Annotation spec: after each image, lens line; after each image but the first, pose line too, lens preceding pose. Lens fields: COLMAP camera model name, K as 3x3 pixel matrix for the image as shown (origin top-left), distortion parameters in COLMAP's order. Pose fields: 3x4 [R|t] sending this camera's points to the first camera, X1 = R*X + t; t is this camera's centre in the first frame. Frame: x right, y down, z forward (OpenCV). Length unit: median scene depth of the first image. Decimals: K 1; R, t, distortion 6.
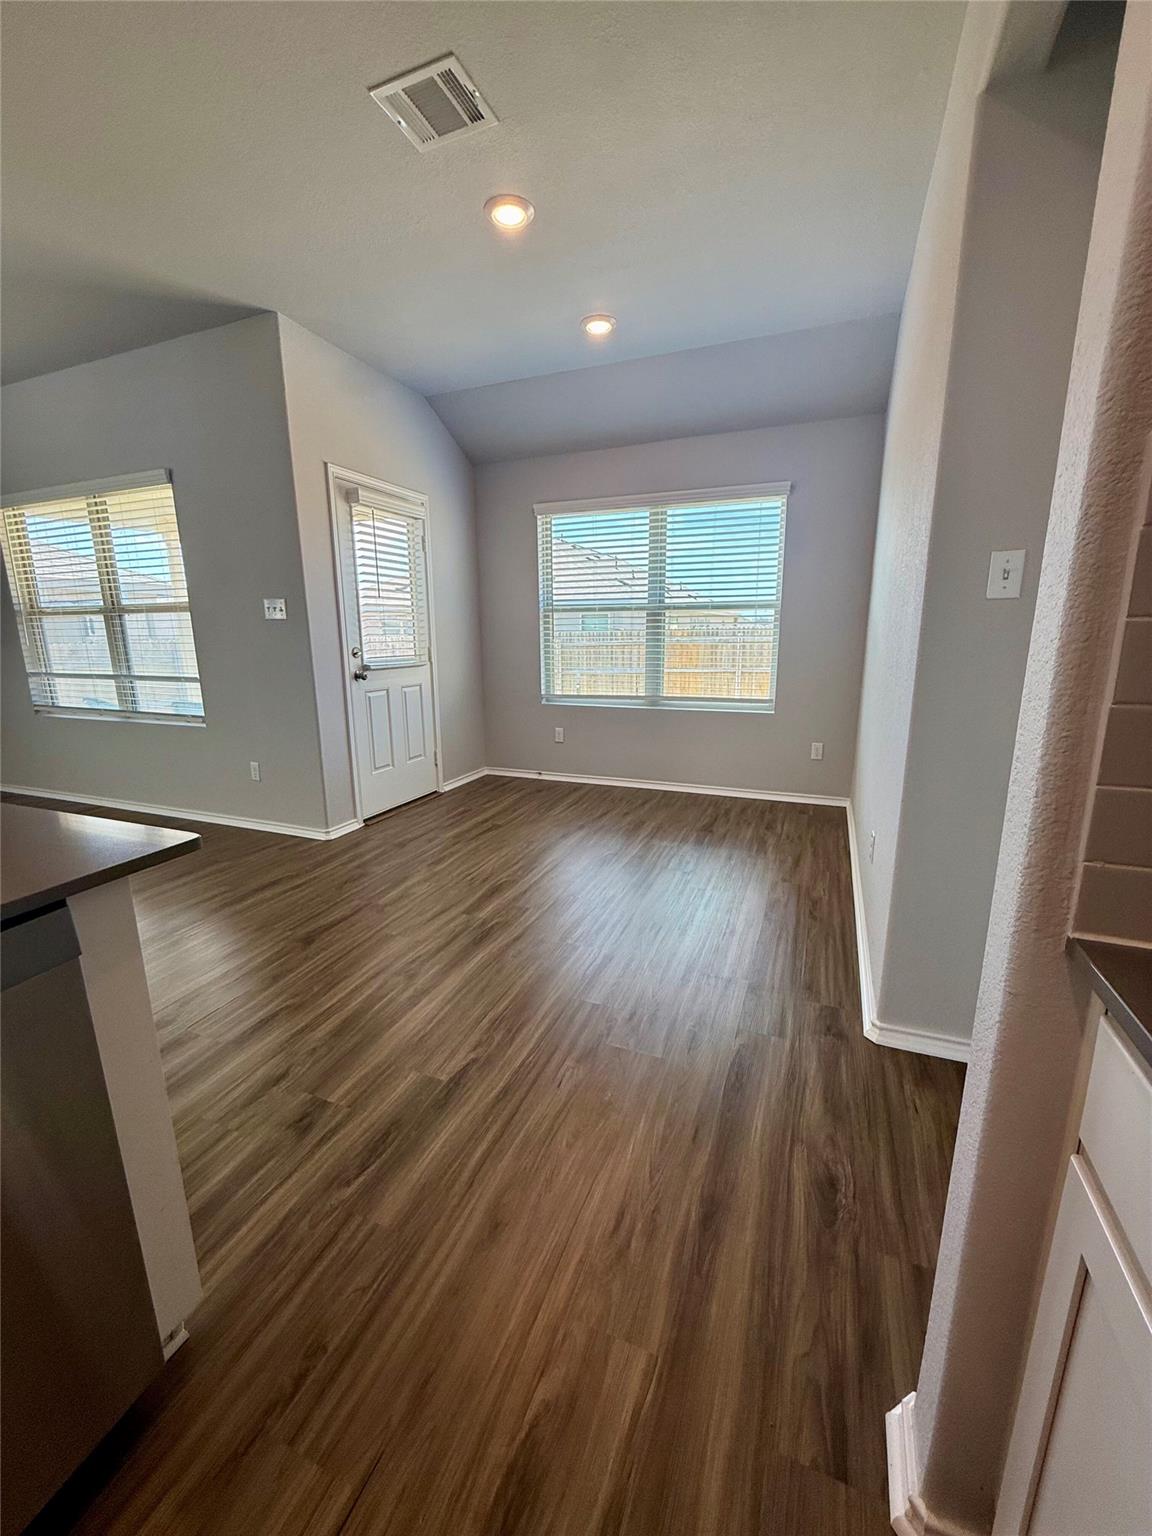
lens RADIAL K [[610.7, 0, 589.2], [0, 610.7, 775.0], [0, 0, 1]] dist [-0.005233, 0.000162]
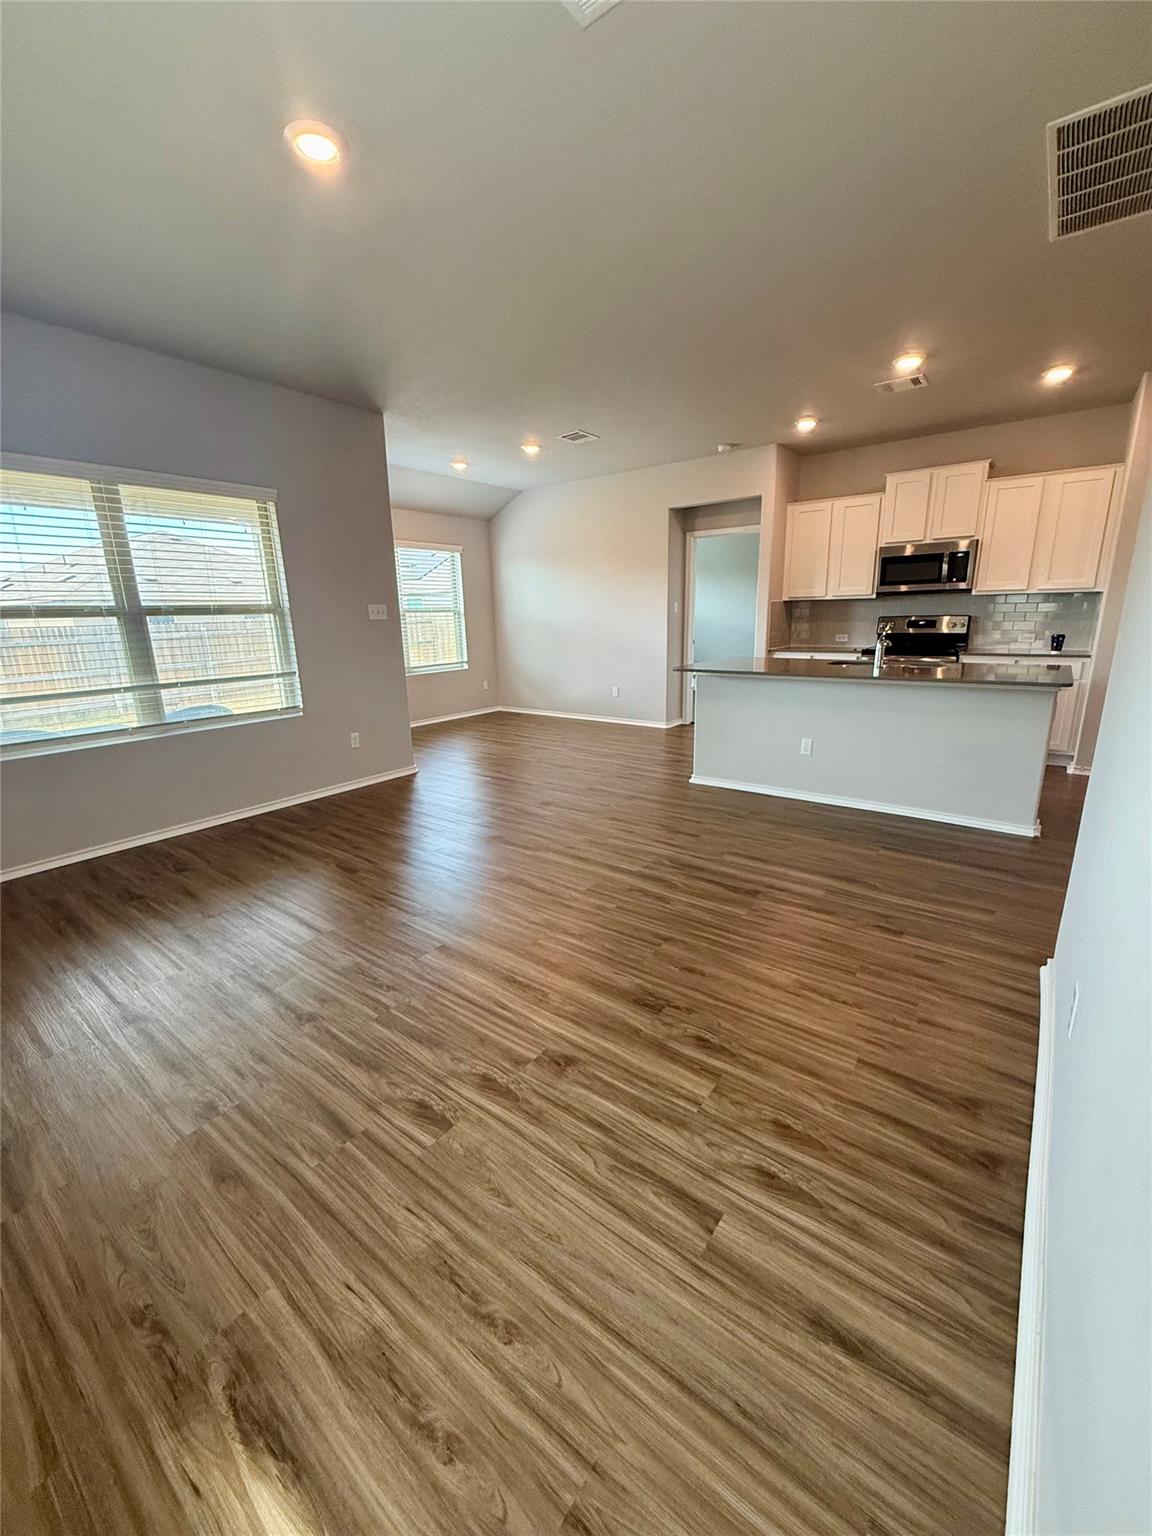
lens RADIAL K [[610.7, 0, 570.0], [0, 610.7, 778.8], [0, 0, 1]] dist [-0.005233, 0.000162]
pose [[0.288322, -0.251242, 0.923985, -1.472151], [0.242531, 0.952659, 0.183358, -0.047864], [-0.926309, 0.171229, 0.335607, 0.156297]]
